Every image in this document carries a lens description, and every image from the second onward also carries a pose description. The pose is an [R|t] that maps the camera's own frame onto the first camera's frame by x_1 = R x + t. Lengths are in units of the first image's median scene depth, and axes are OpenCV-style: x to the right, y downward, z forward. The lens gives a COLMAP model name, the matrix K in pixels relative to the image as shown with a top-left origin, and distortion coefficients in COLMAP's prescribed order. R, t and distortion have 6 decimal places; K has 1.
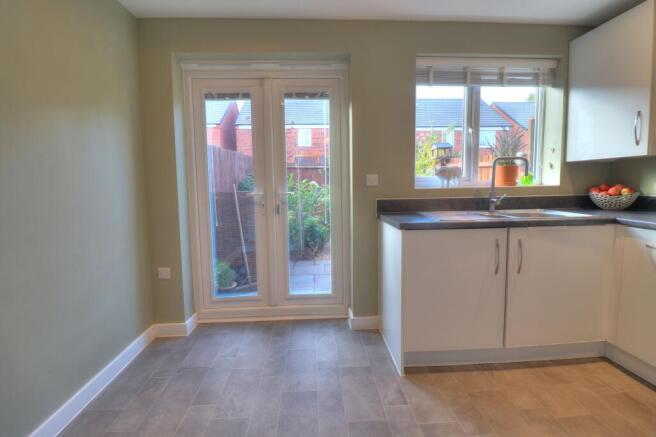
lens RADIAL K [[301.7, 0, 327.2], [0, 301.7, 214.1], [0, 0, 1]] dist [-0.014042, -0.004434]
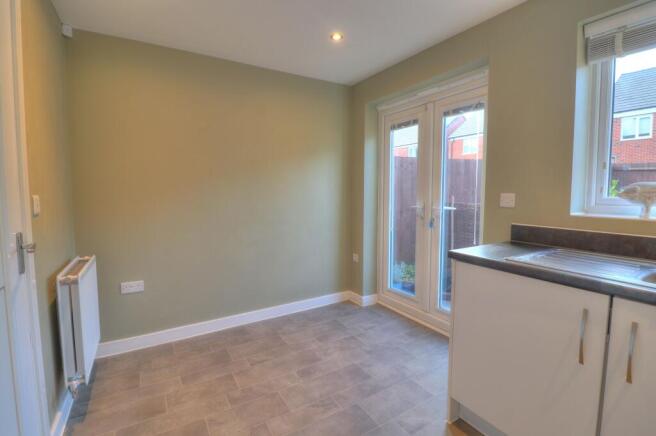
lens RADIAL K [[301.7, 0, 320.6], [0, 301.7, 214.4], [0, 0, 1]] dist [-0.014042, -0.004434]
pose [[0.457774, 0.087656, -0.884737, 0.635231], [-0.090128, 0.994577, 0.051906, -0.070125], [0.884489, 0.055978, 0.463192, 0.170563]]
